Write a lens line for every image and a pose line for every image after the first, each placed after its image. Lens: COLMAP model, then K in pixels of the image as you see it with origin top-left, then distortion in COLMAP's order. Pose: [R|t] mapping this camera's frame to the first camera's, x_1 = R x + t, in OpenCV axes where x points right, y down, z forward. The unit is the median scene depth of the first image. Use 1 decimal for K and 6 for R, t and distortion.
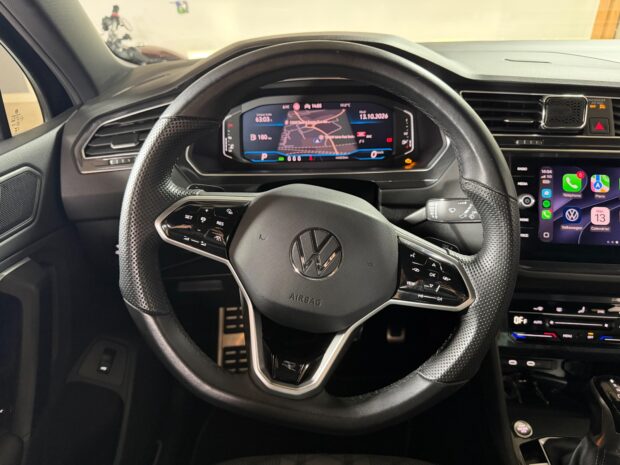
lens RADIAL K [[433.7, 0, 304.8], [0, 433.7, 231.5], [0, 0, 1]] dist [0.028995, -0.061767]
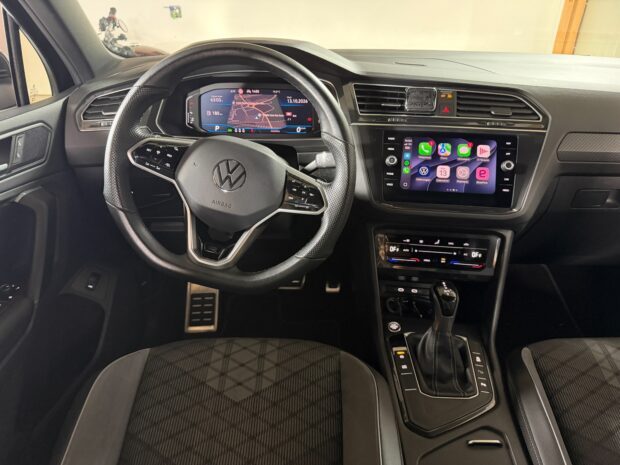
lens RADIAL K [[433.7, 0, 307.6], [0, 433.7, 232.9], [0, 0, 1]] dist [0.028995, -0.061767]
pose [[0.999314, 0.029193, 0.022799, 0.200014], [-0.028916, 0.999505, -0.012409, 0.193137], [-0.023150, 0.011741, 0.999663, -0.419976]]
